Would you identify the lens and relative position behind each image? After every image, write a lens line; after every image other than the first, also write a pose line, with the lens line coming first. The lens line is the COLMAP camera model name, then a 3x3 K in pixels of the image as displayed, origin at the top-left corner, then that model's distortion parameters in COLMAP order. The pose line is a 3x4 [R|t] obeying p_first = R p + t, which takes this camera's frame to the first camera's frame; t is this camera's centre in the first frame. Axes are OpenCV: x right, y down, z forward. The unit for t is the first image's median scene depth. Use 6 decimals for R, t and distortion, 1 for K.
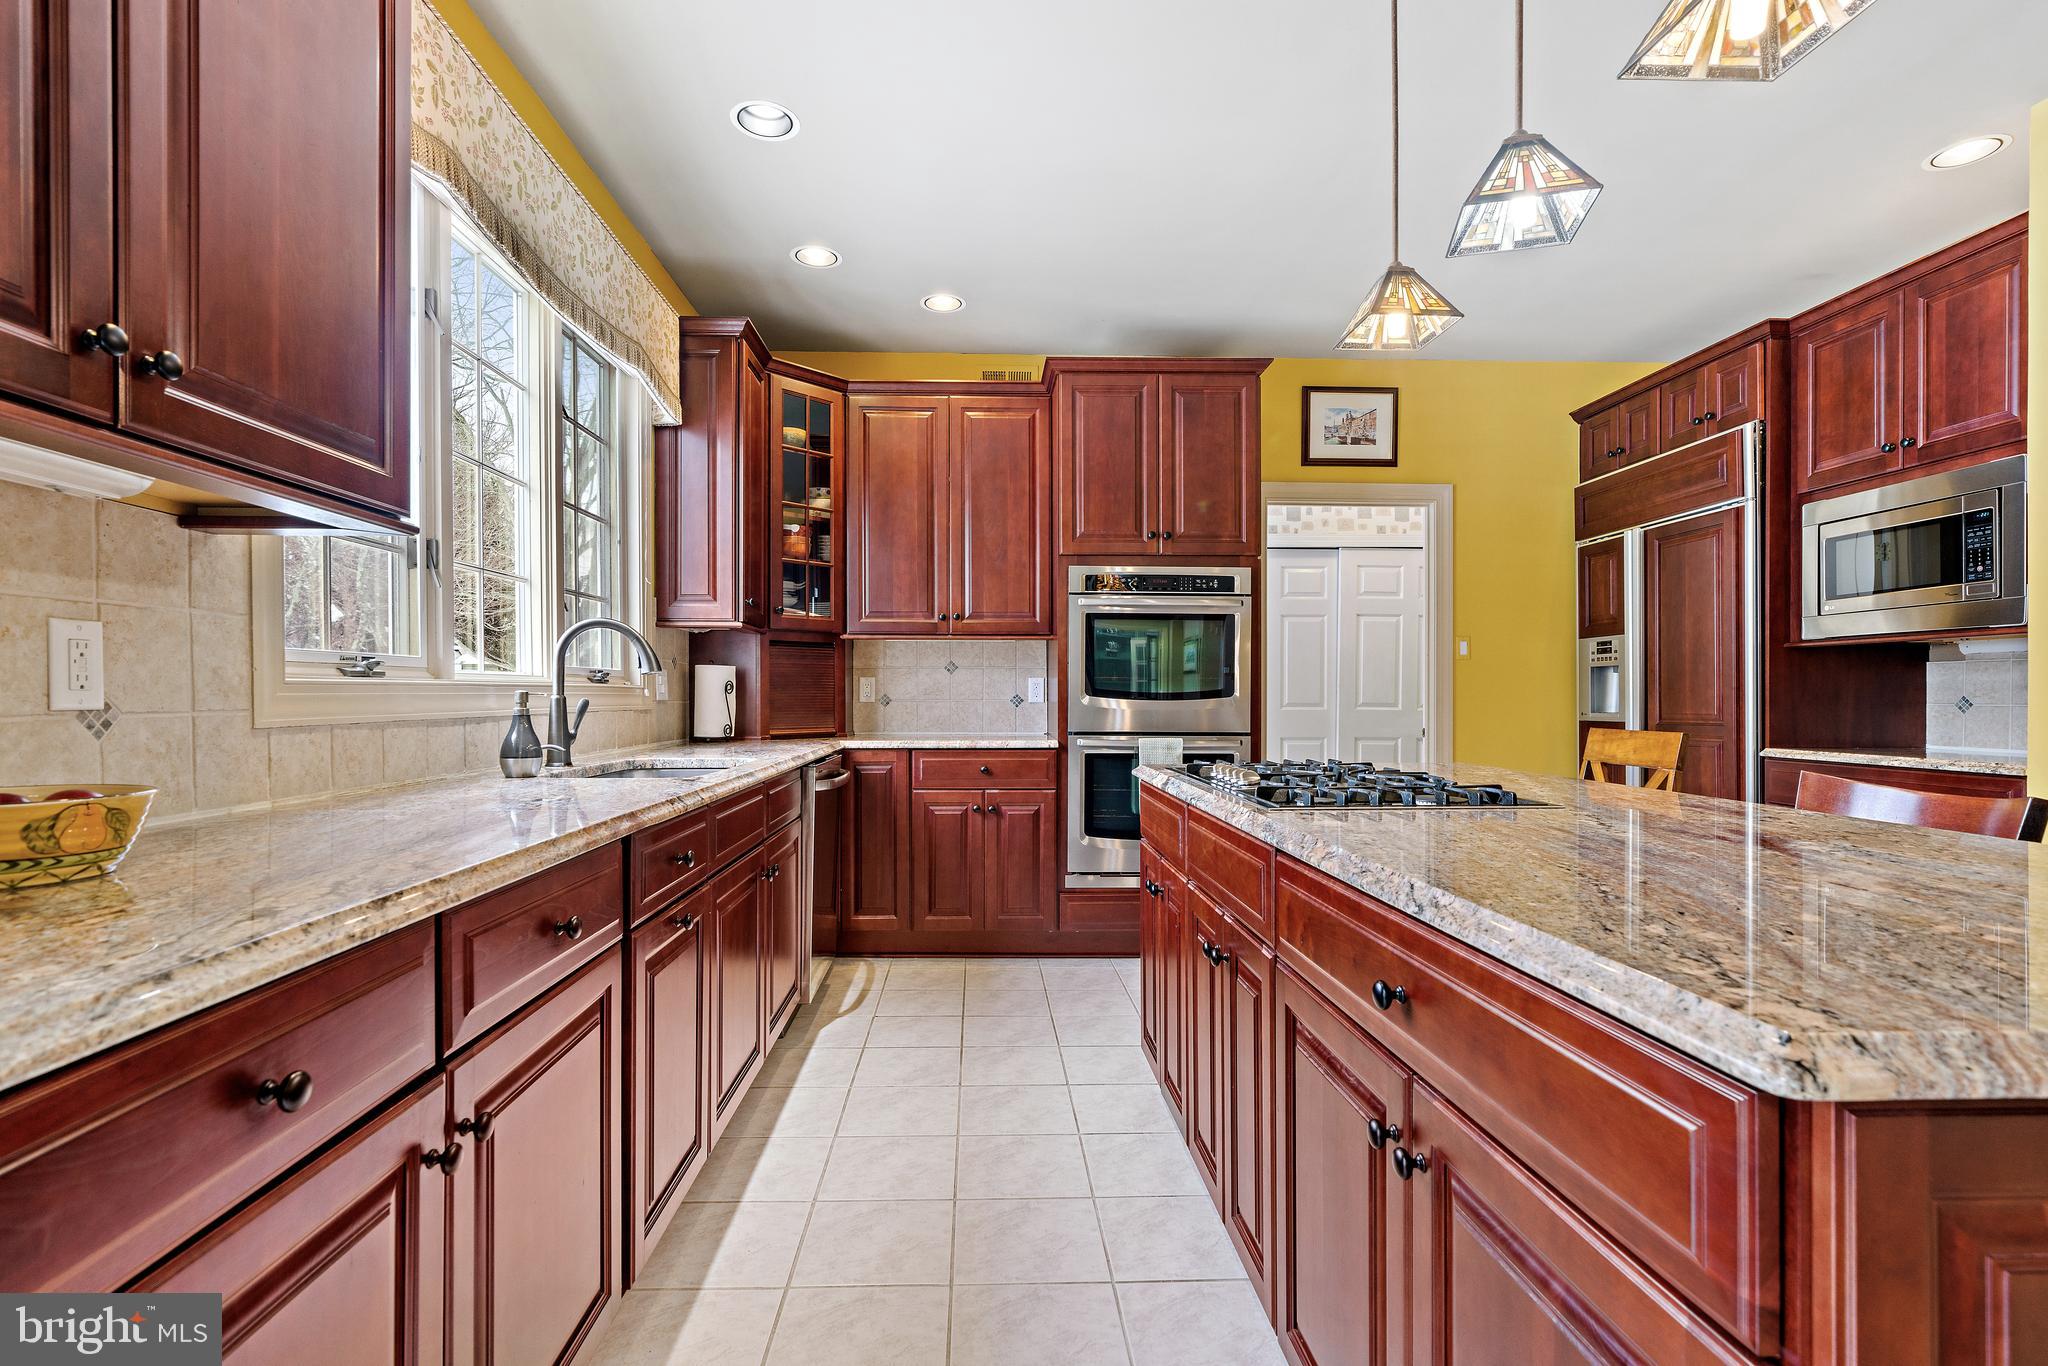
lens RADIAL K [[946.6, 0, 972.1], [0, 946.6, 699.4], [0, 0, 1]] dist [-0.001885, 0.001578]
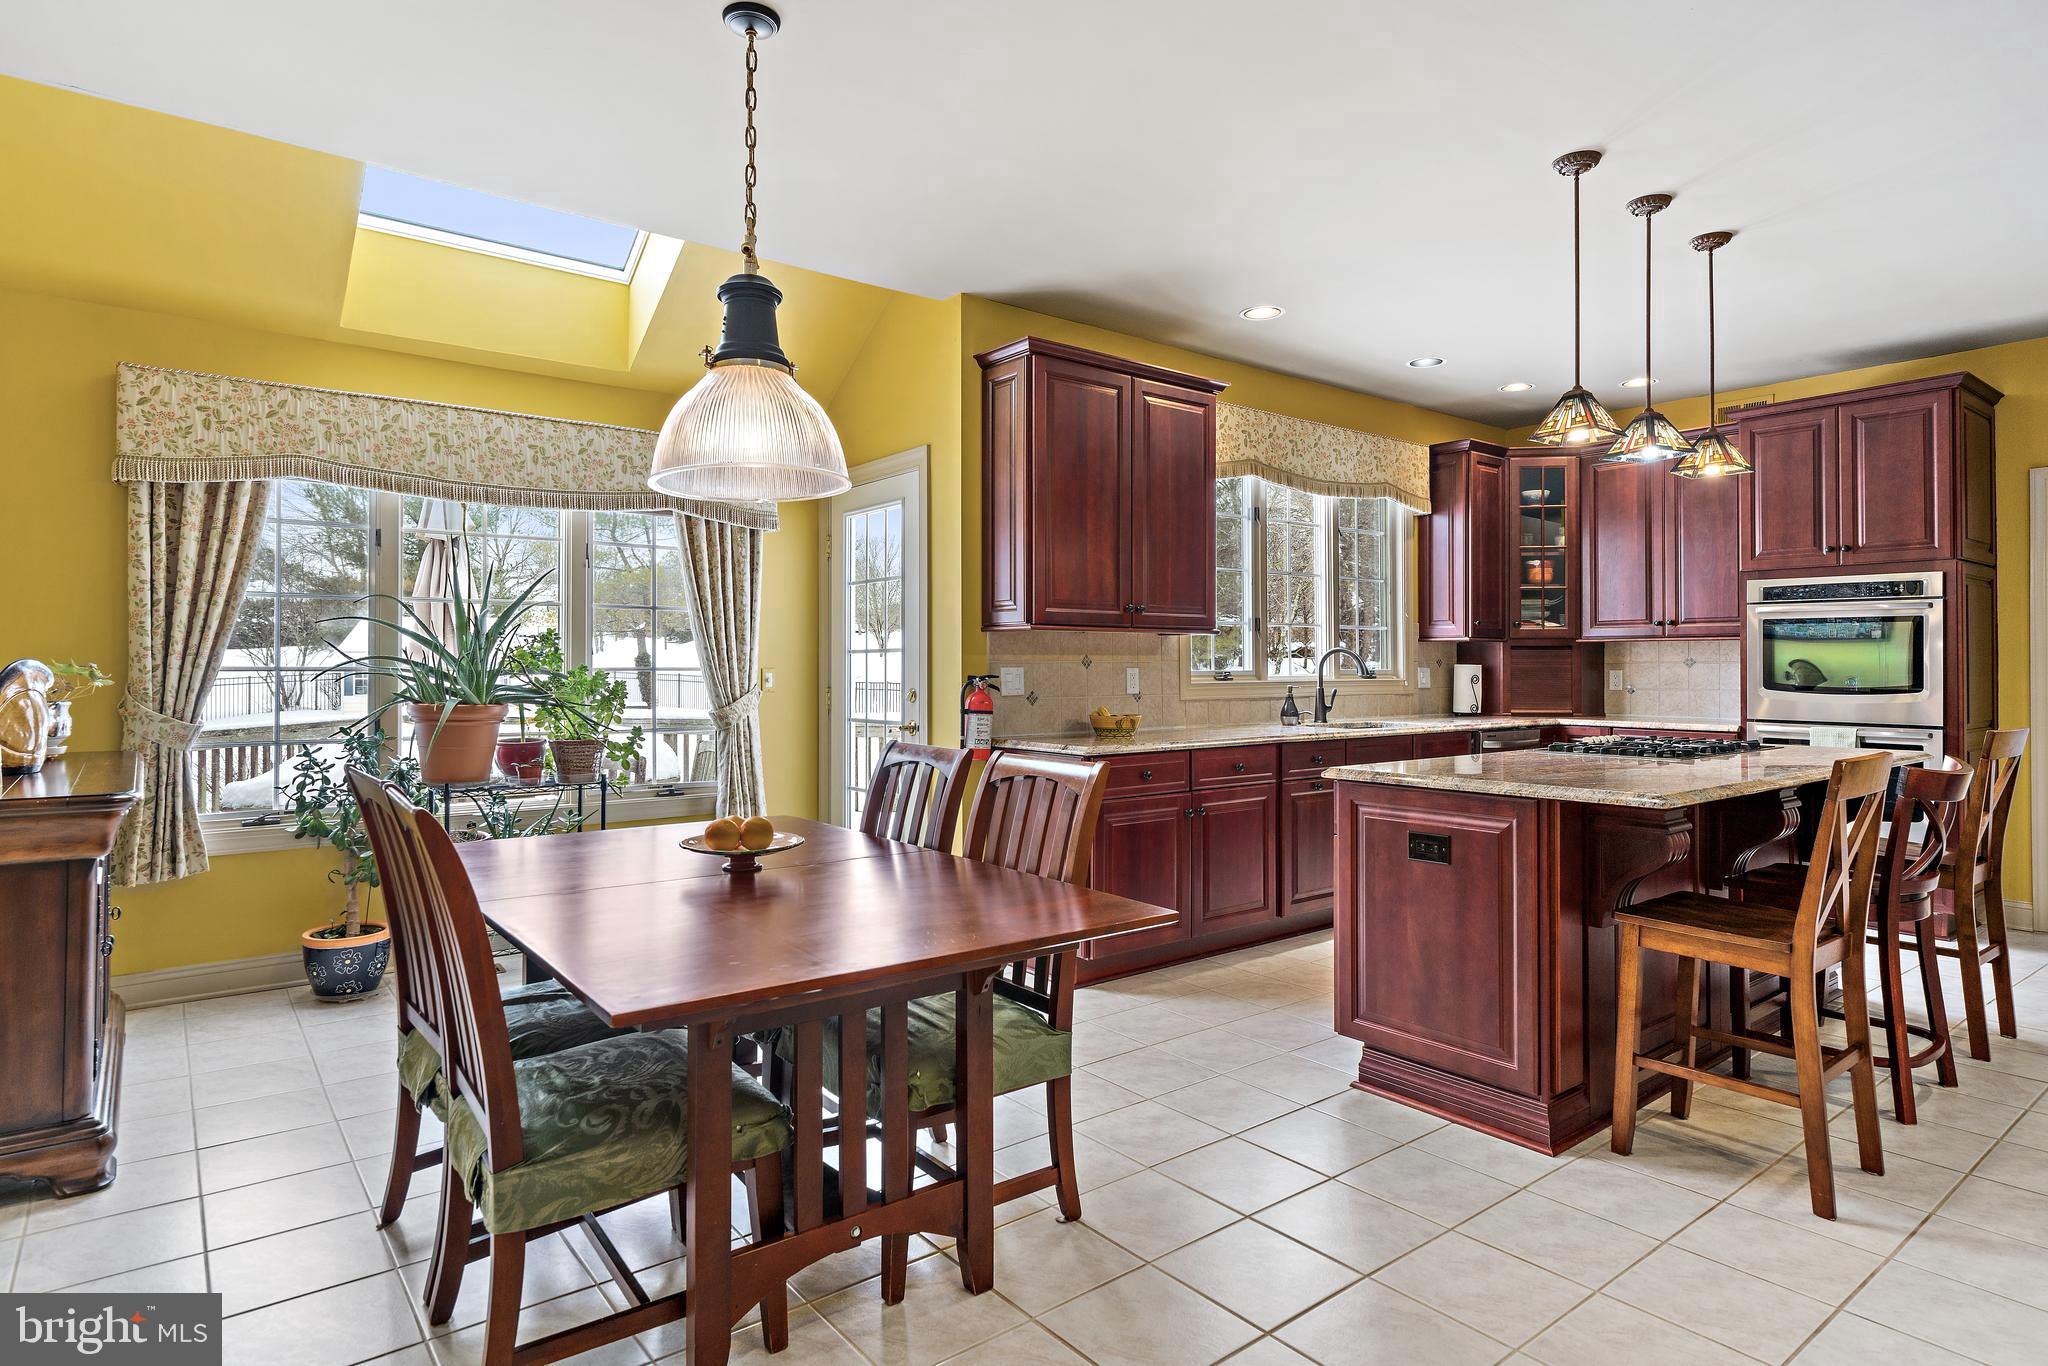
lens RADIAL K [[1121.6, 0, 990.9], [0, 1121.6, 656.5], [0, 0, 1]] dist [0.002844, 0.001972]
pose [[0.573472, -0.006441, -0.819200, 0.722421], [-0.002455, 0.999951, -0.009581, -0.028817], [0.819221, 0.007505, 0.573428, -0.606760]]
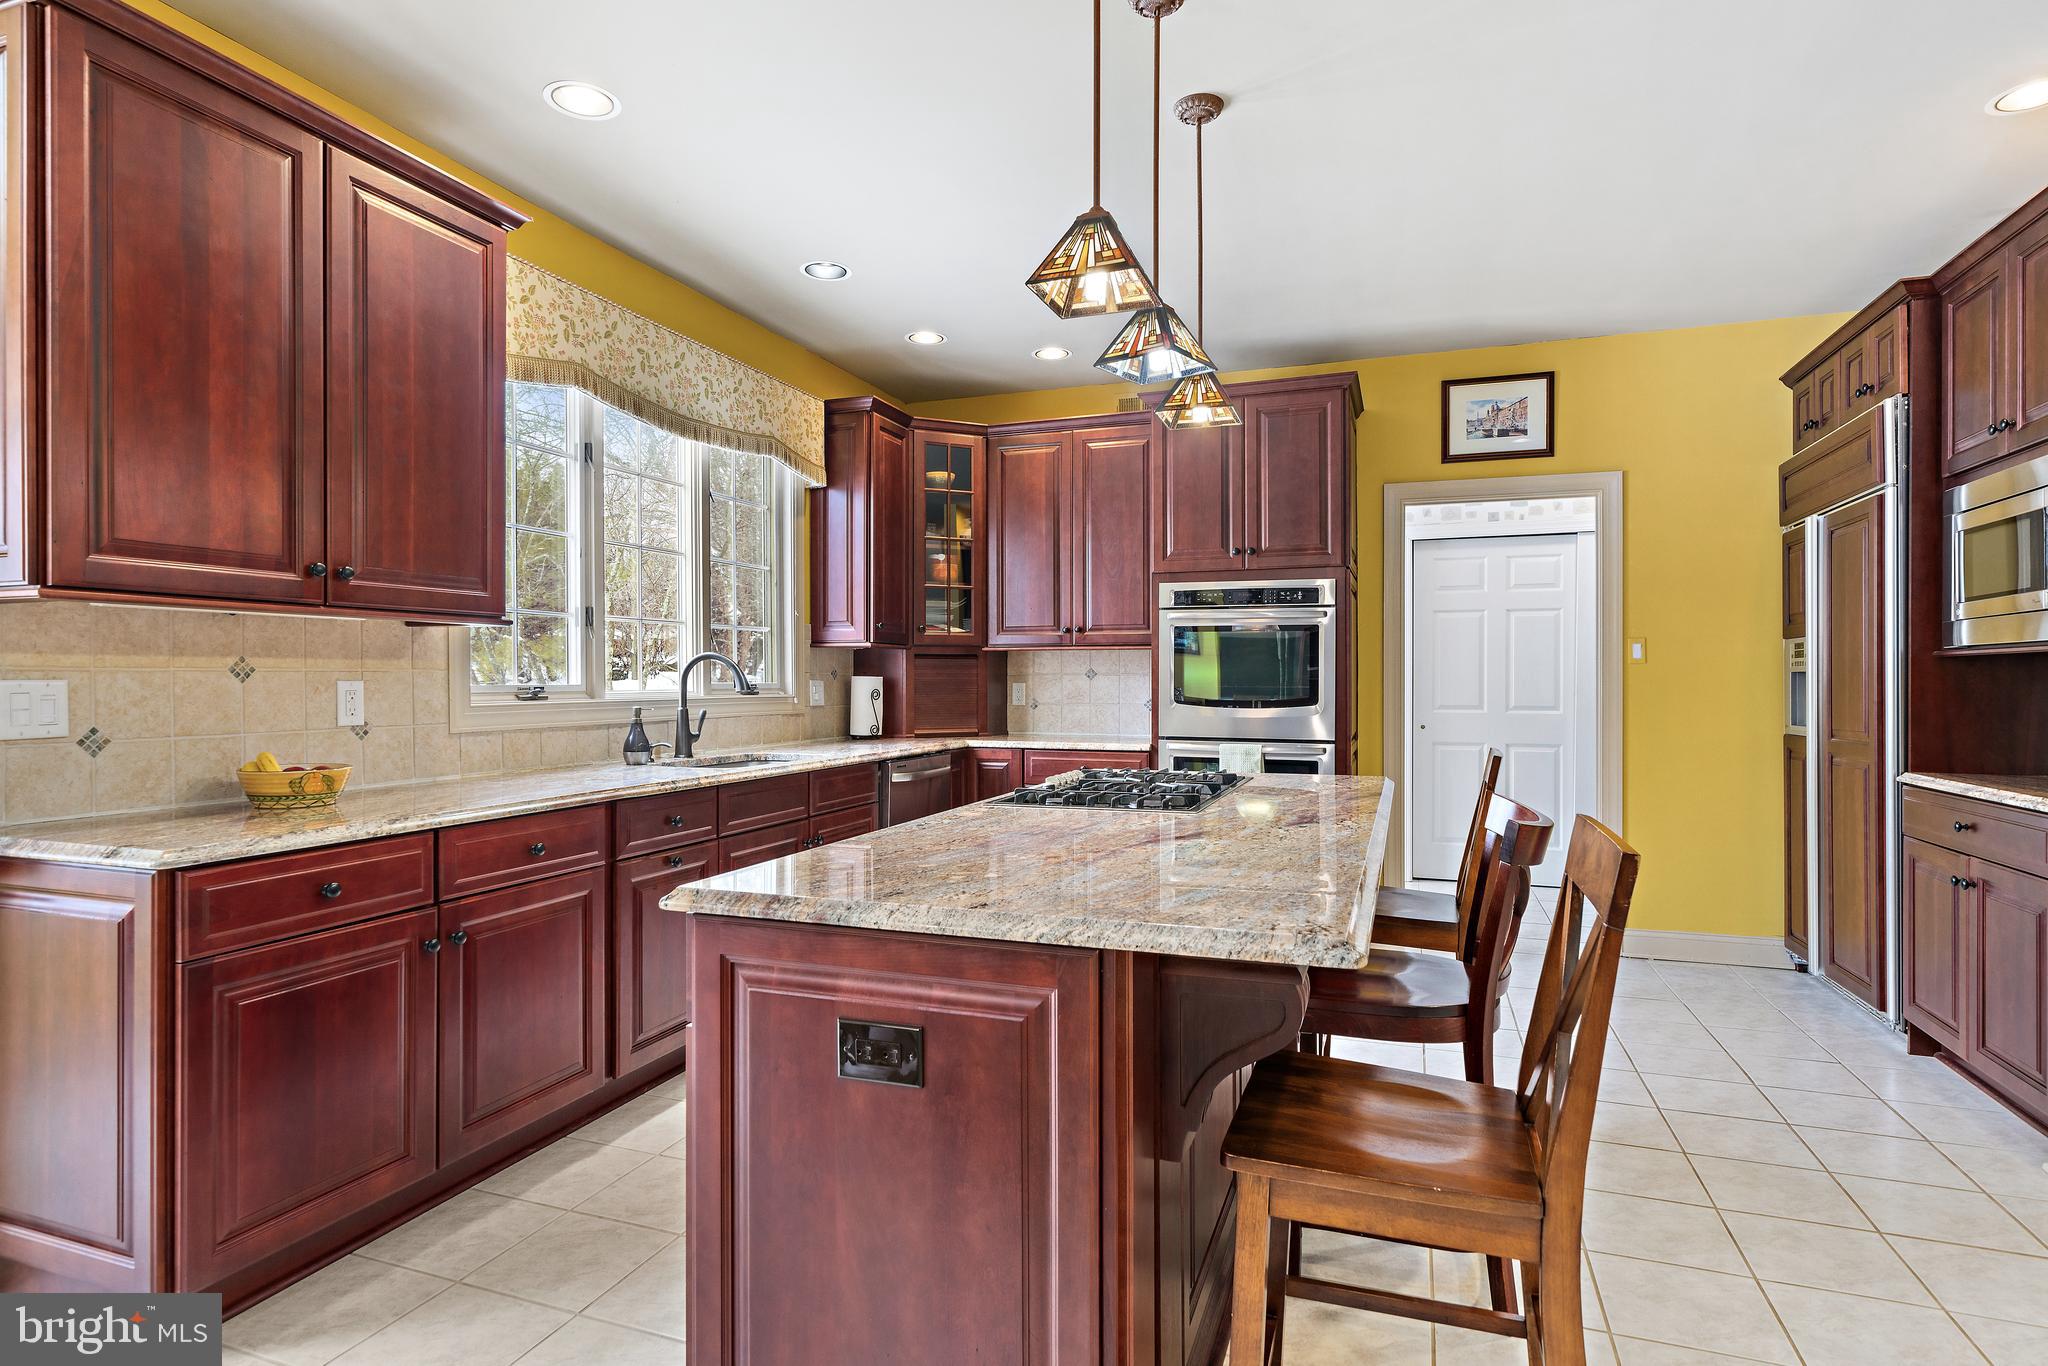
lens RADIAL K [[1058.2, 0, 1016.9], [0, 1058.2, 681.0], [0, 0, 1]] dist [-0.000113, 0.001664]
pose [[0.927332, 0.000310, -0.374240, 0.406144], [-0.000665, 0.999999, -0.000819, -0.028014], [0.374239, 0.001008, 0.927332, -0.186033]]
